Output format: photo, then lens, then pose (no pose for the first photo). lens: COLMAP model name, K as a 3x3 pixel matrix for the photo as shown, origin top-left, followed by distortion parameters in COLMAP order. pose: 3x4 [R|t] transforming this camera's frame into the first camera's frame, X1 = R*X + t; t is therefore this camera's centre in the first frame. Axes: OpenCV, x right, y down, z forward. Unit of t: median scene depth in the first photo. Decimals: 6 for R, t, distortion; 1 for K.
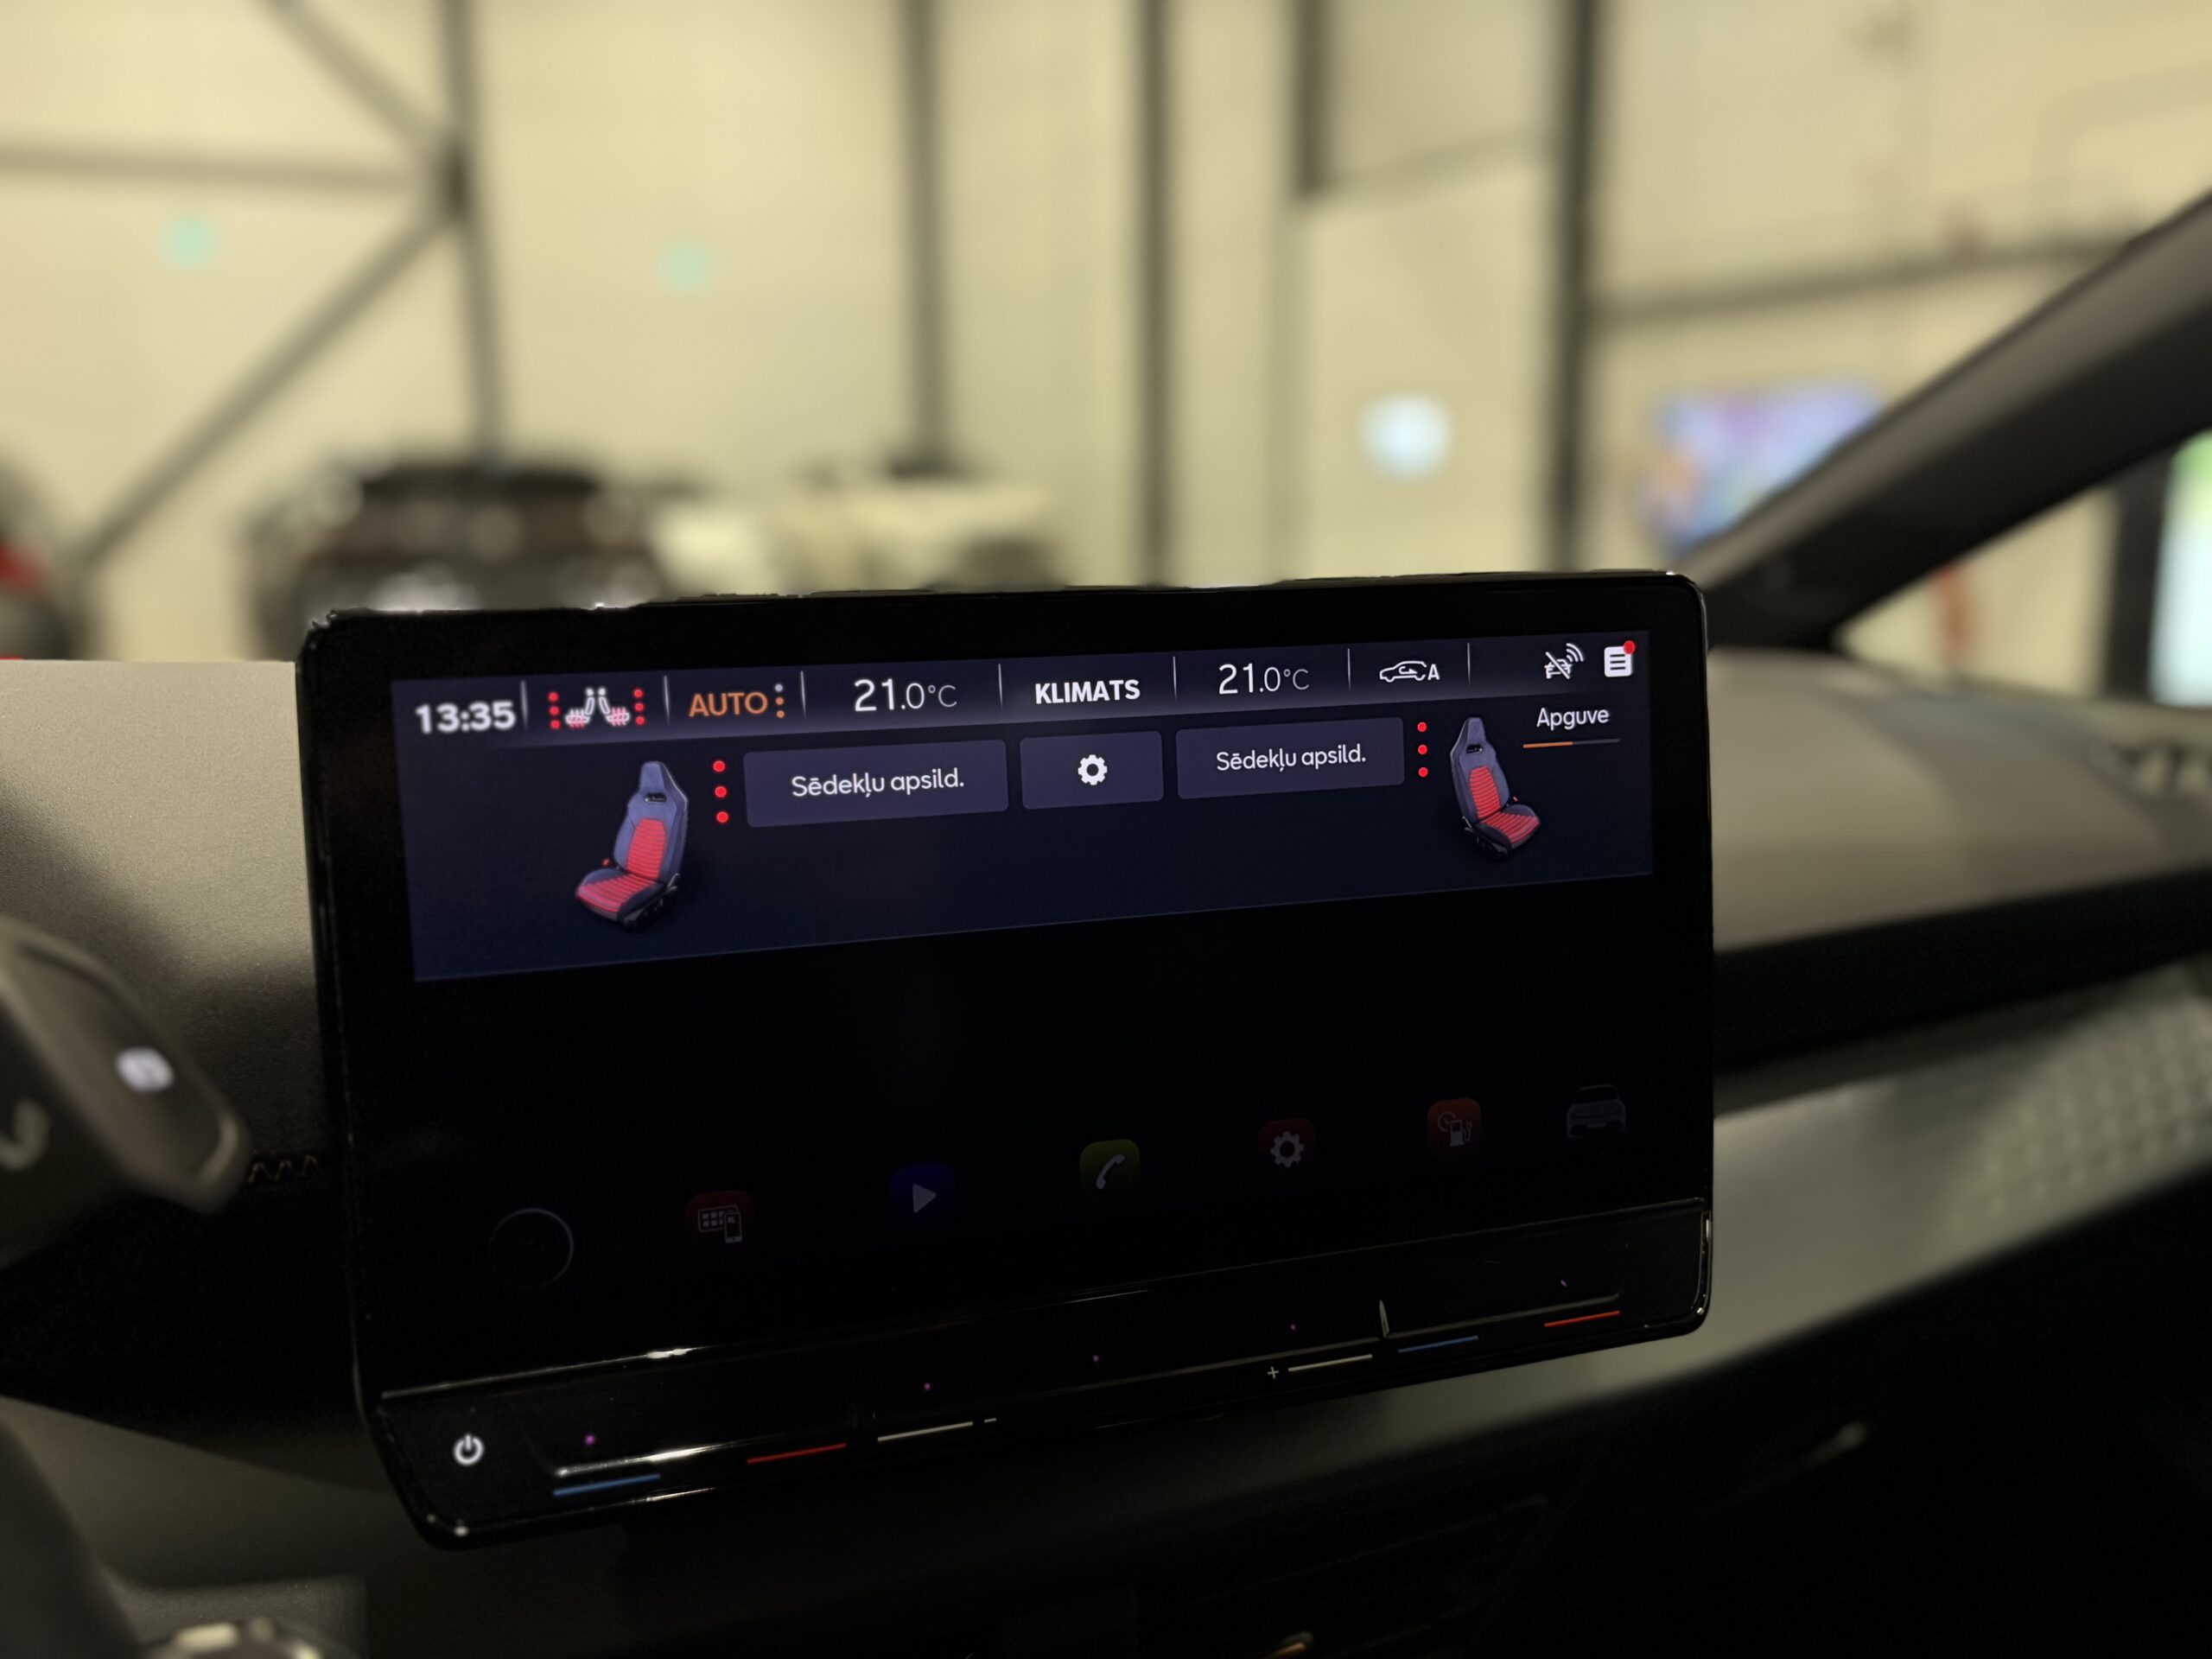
lens RADIAL K [[1701.5, 0, 1116.2], [0, 1701.5, 809.0], [0, 0, 1]] dist [0.007118, -0.044360]
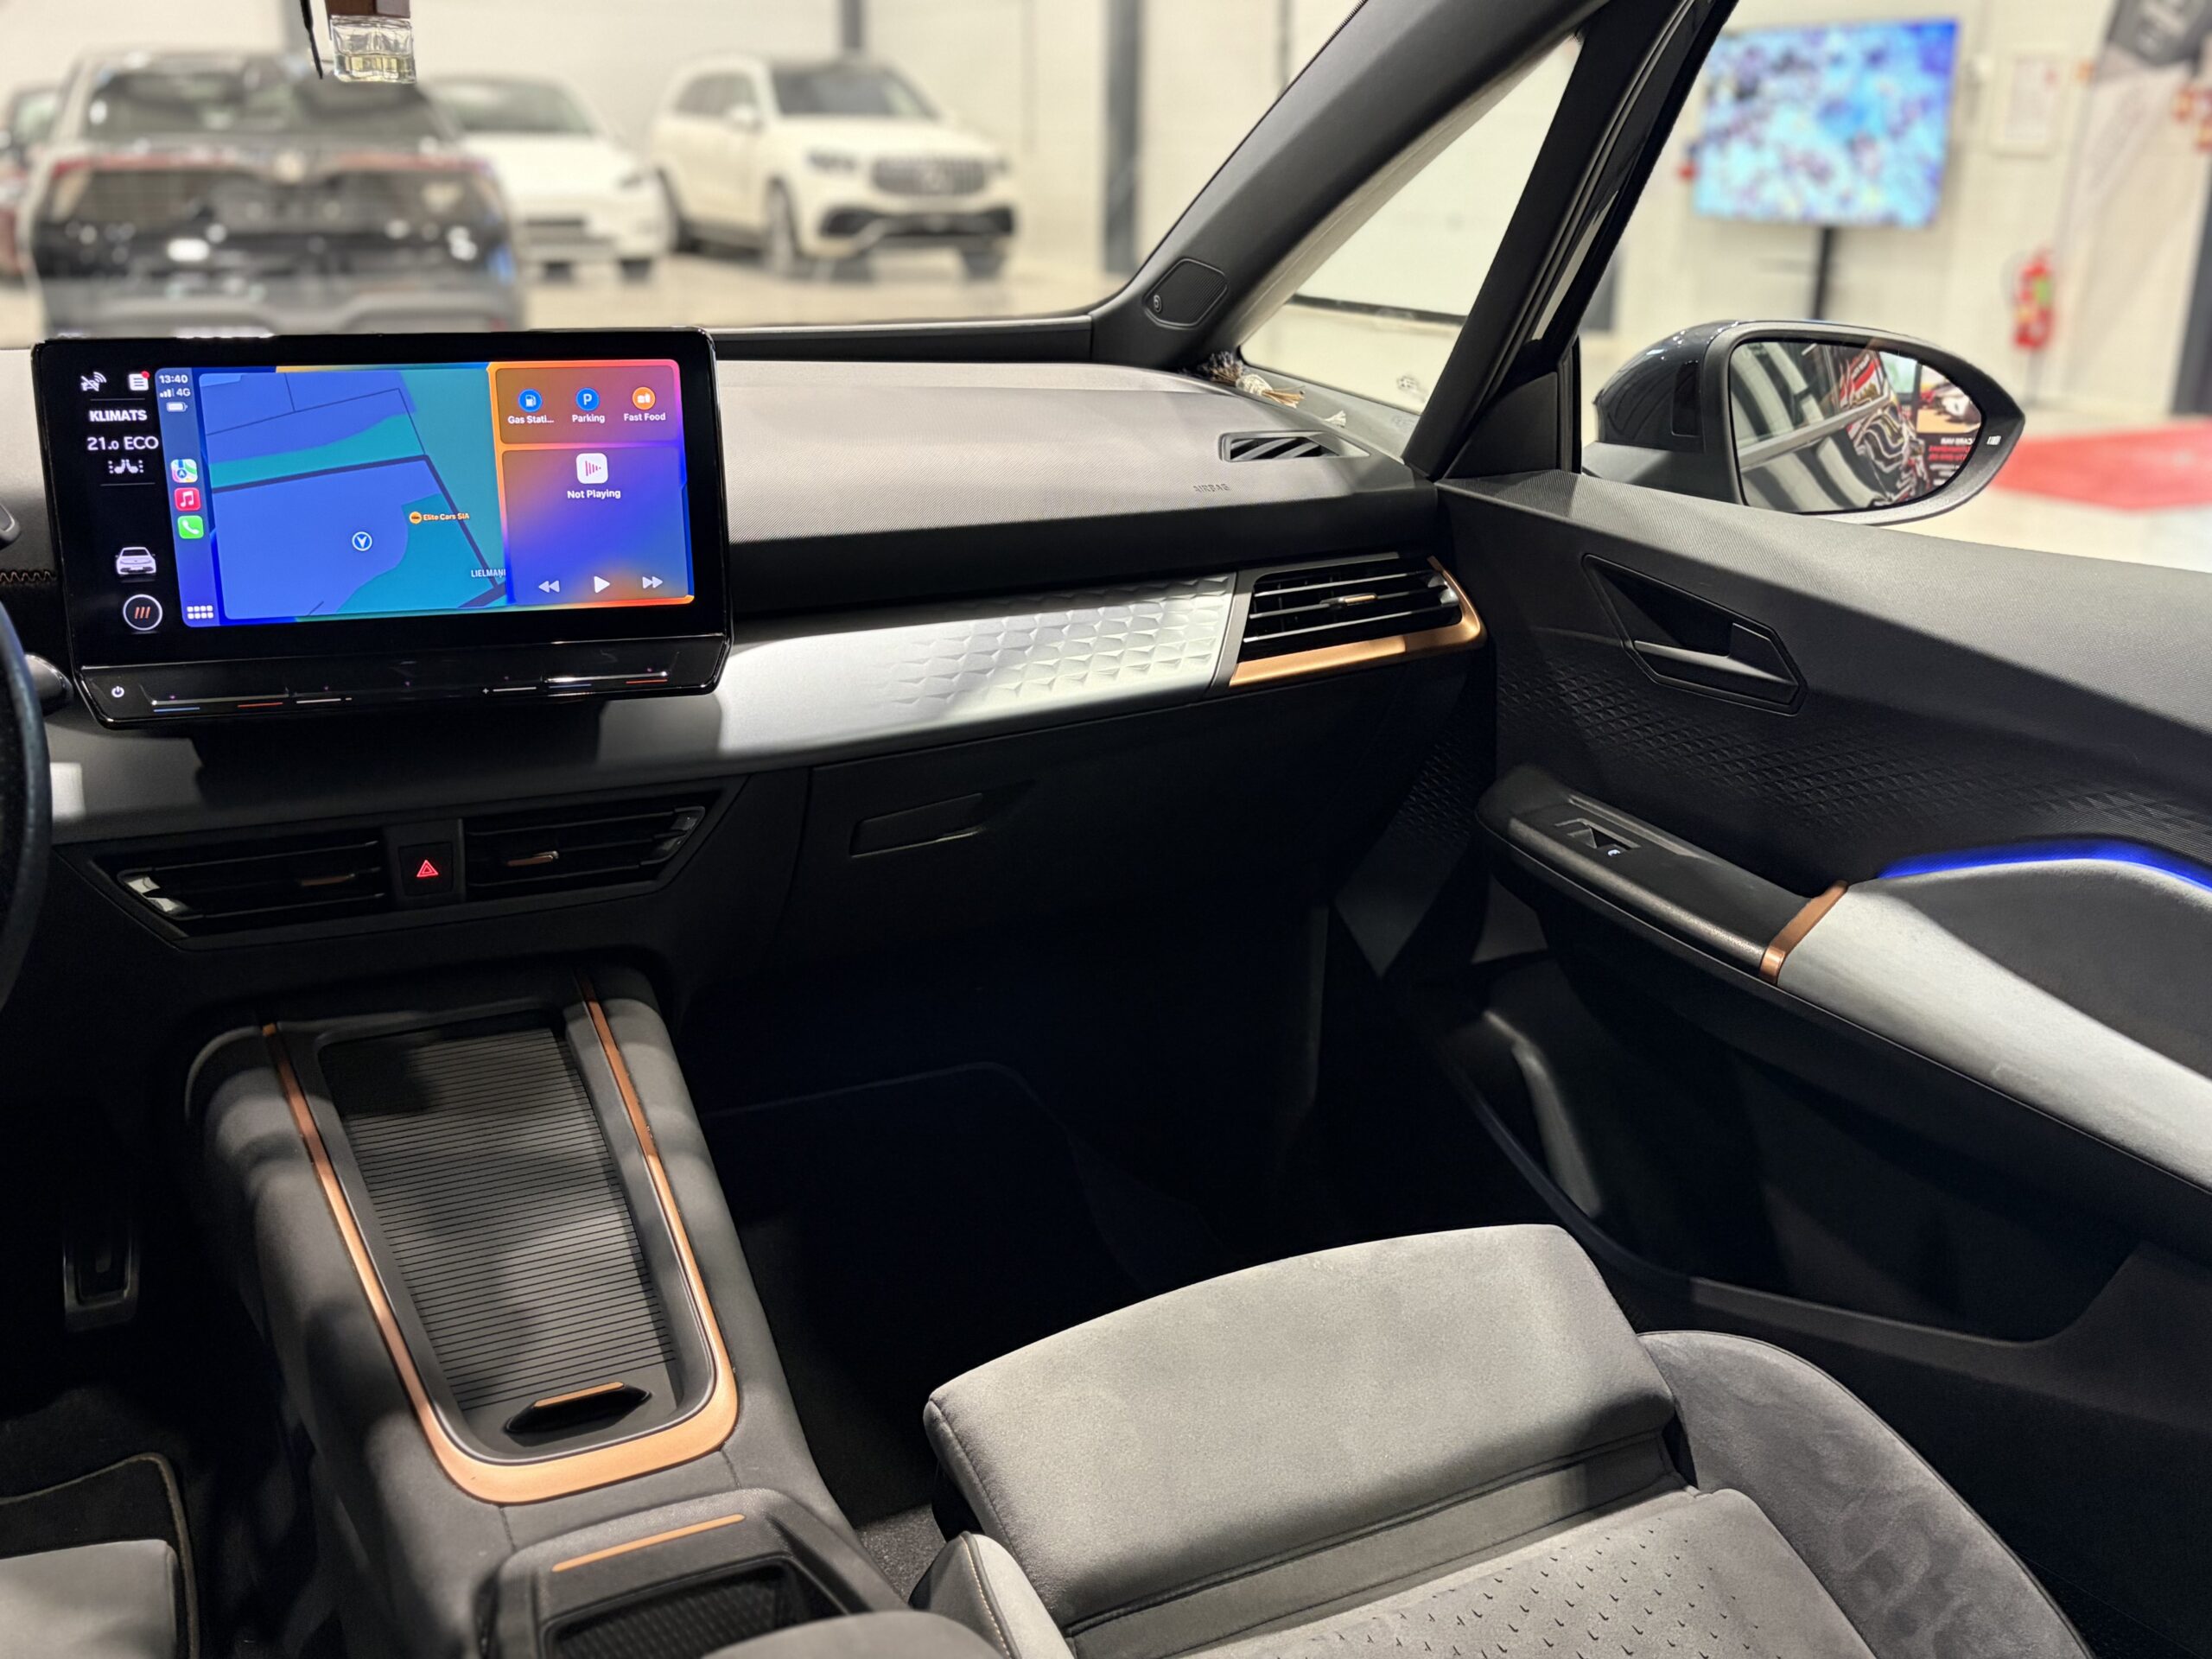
lens RADIAL K [[2143.2, 0, 1106.0], [0, 2143.2, 829.5], [0, 0, 1]] dist [-0.005704, 0.072702]
pose [[0.999600, 0.024242, 0.014587, 0.882256], [-0.025987, 0.990558, 0.134608, 0.109492], [-0.011186, -0.134933, 0.990792, -1.856887]]
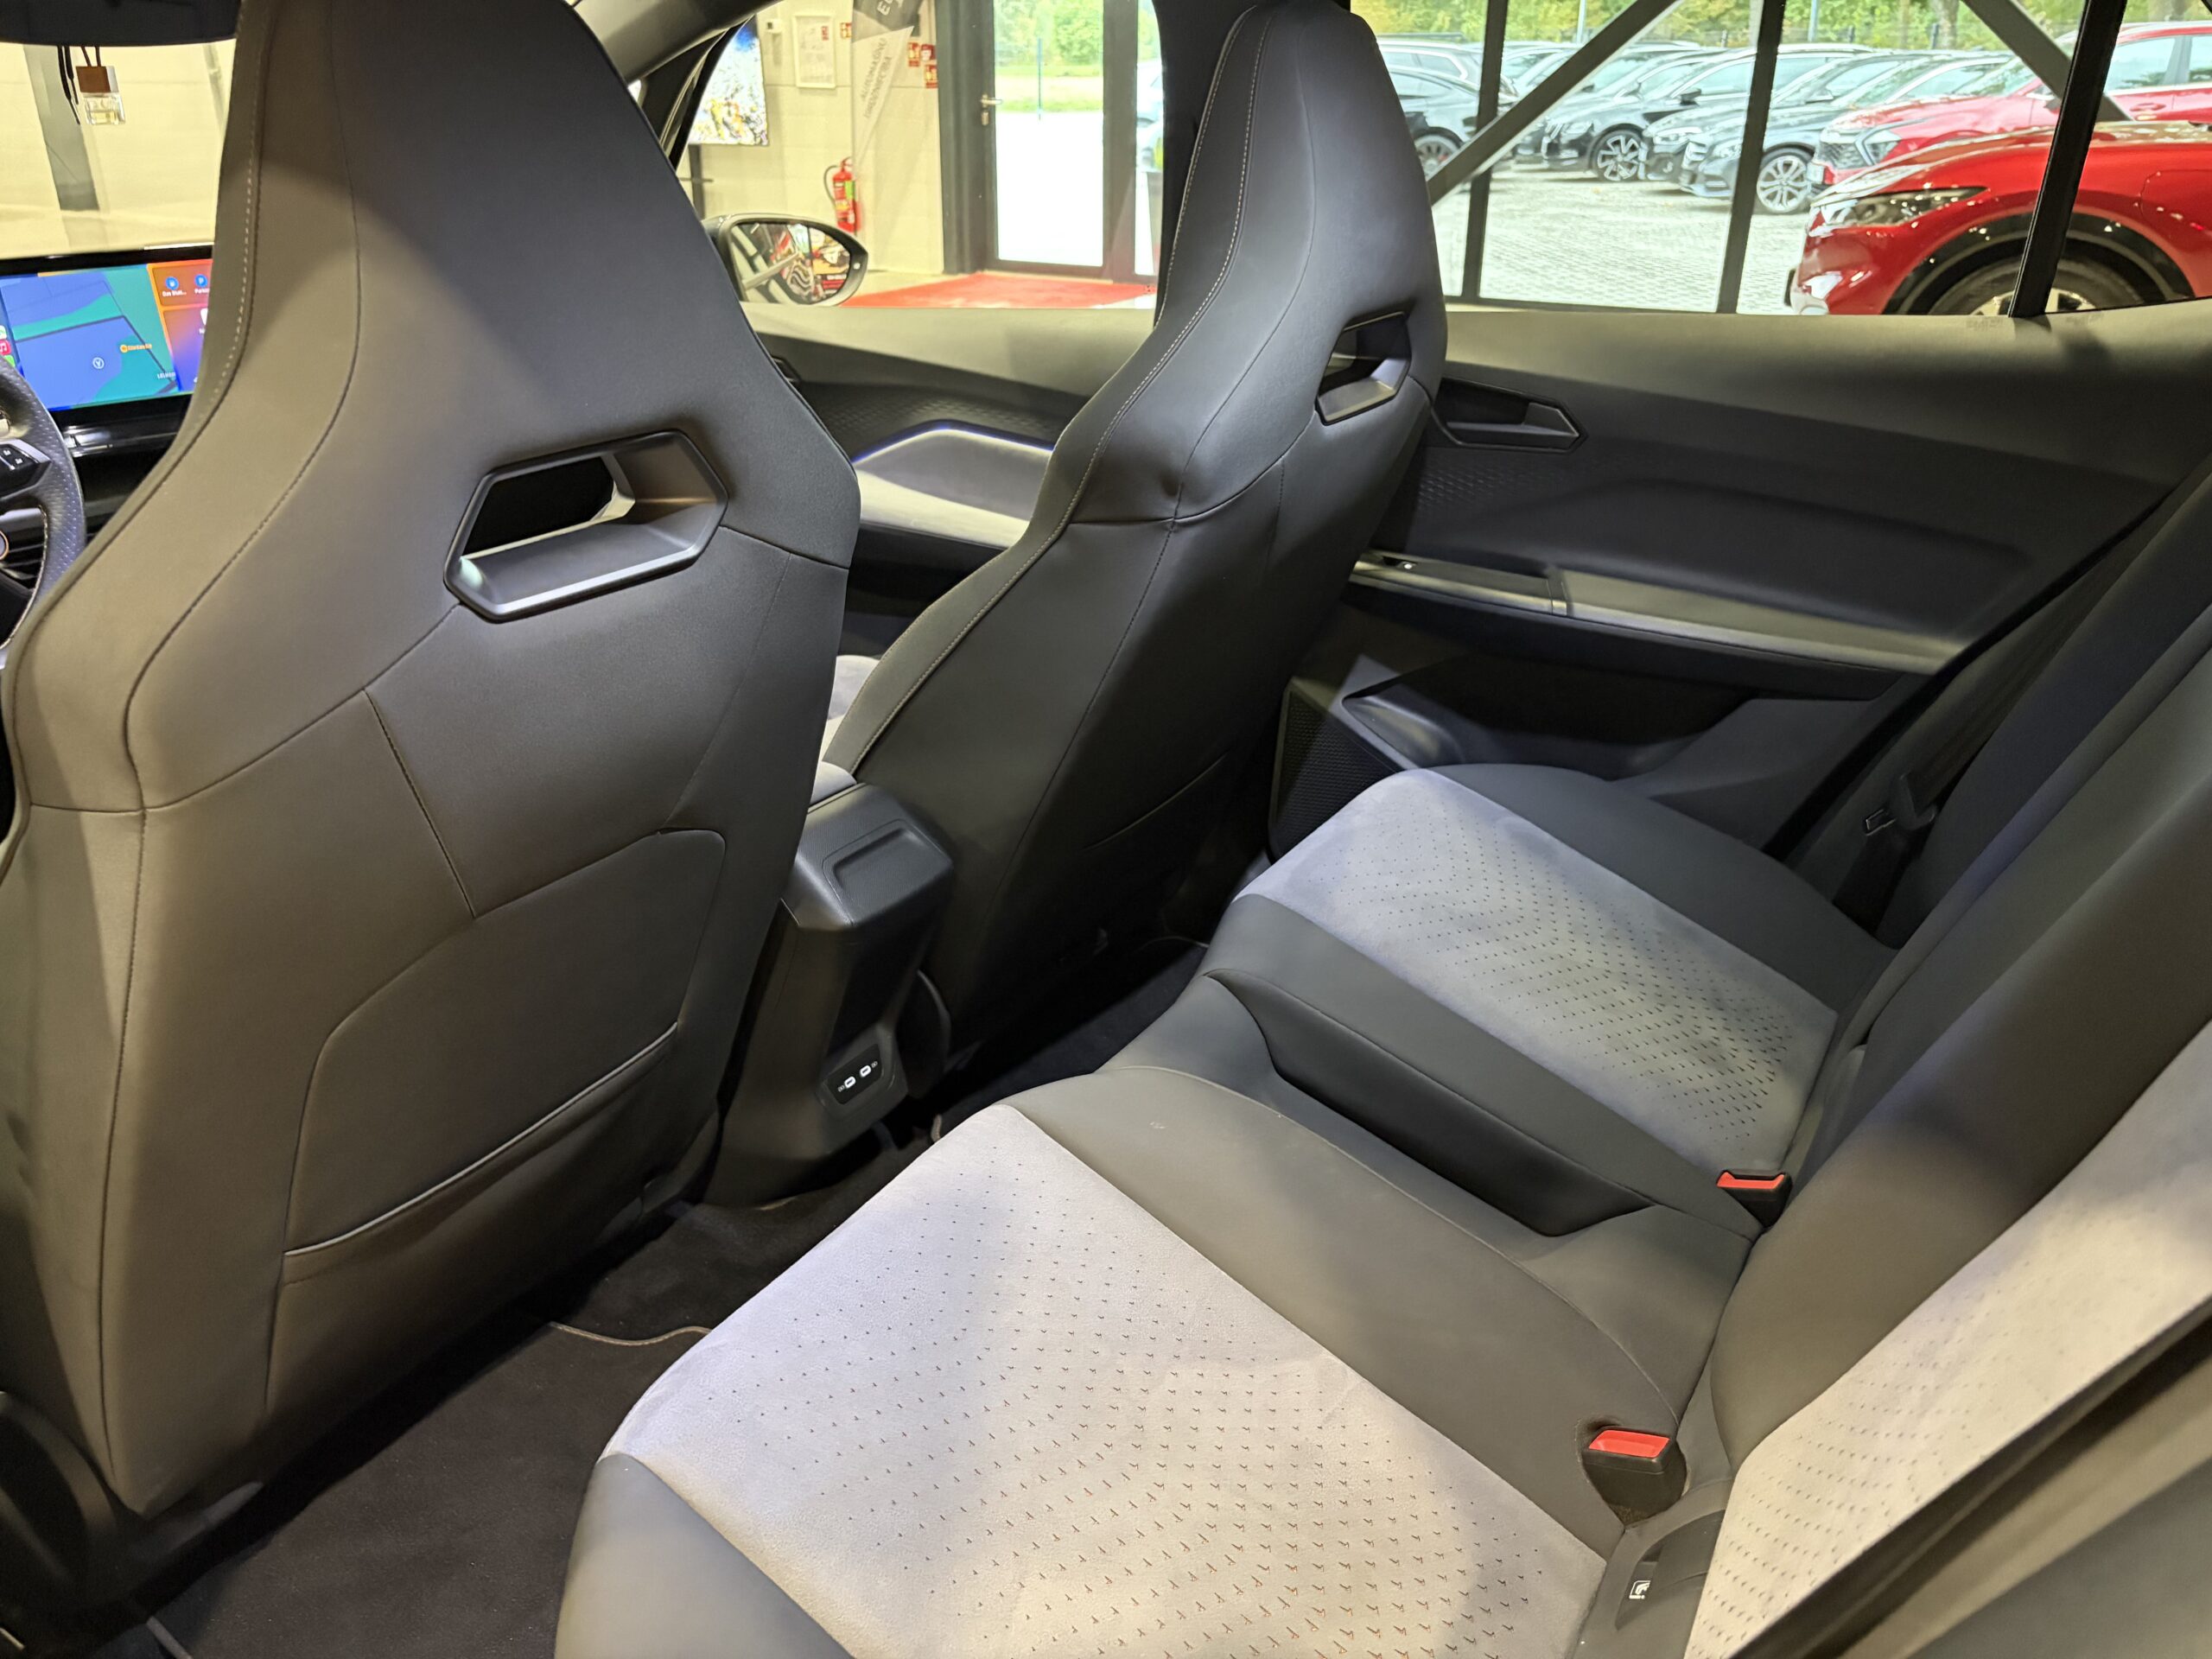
lens RADIAL K [[1682.8, 0, 1106.0], [0, 1682.8, 829.5], [0, 0, 1]] dist [-0.011638, -0.004313]
pose [[0.851437, -0.193945, 0.487278, -0.175043], [0.072181, 0.963603, 0.257407, 0.370960], [-0.519465, -0.183994, 0.834447, -4.098866]]
